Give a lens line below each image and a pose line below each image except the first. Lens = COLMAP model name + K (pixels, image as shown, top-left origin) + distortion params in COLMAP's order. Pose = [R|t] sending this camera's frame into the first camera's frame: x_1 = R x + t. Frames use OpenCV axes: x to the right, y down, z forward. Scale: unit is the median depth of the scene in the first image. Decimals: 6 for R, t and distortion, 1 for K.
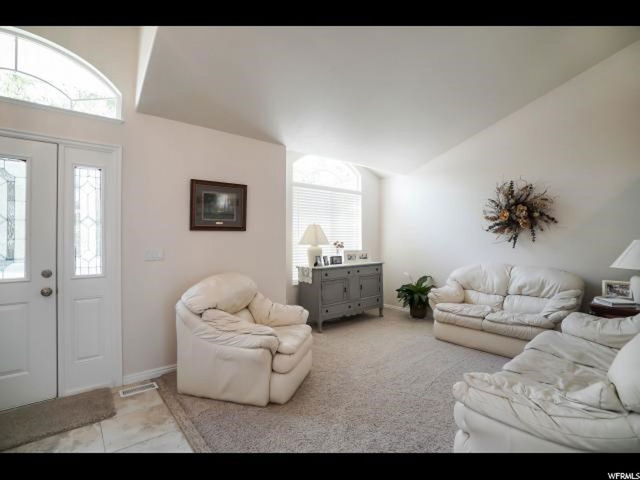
lens RADIAL K [[319.3, 0, 320.7], [0, 319.3, 241.6], [0, 0, 1]] dist [-0.018377, -0.000260]
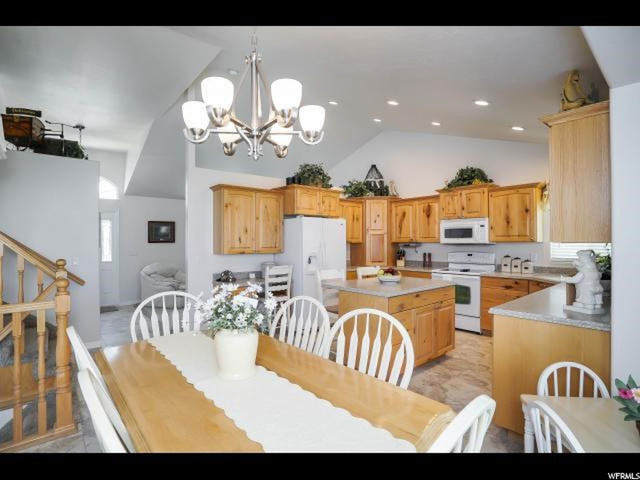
lens RADIAL K [[318.2, 0, 302.0], [0, 318.2, 242.7], [0, 0, 1]] dist [-0.001173, 0.001228]
pose [[0.999982, -0.006000, -0.000413, 0.711593], [0.006001, 0.999981, 0.001695, -0.035501], [0.000403, -0.001697, 0.999998, -1.318180]]
